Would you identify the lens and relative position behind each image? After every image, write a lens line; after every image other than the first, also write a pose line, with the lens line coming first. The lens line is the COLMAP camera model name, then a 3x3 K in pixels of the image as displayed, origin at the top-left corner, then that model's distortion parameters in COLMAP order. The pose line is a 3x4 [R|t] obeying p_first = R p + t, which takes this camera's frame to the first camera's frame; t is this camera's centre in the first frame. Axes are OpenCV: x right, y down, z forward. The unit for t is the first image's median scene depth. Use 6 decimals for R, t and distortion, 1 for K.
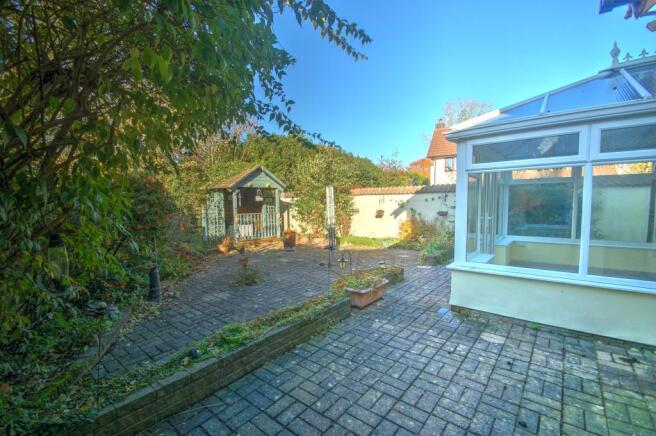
lens RADIAL K [[297.2, 0, 322.5], [0, 297.2, 219.1], [0, 0, 1]] dist [0.000730, -0.000455]
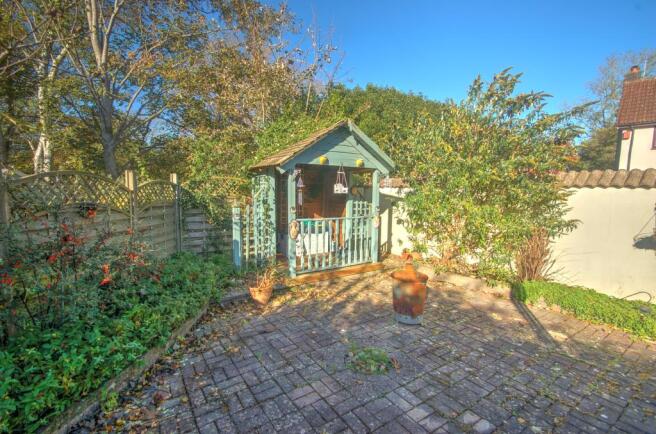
lens RADIAL K [[297.2, 0, 325.7], [0, 297.2, 218.3], [0, 0, 1]] dist [0.000730, -0.000455]
pose [[0.962800, 0.052586, -0.265047, -0.102129], [-0.042477, 0.998140, 0.043732, -0.039954], [0.266854, -0.030847, 0.963243, 0.506856]]
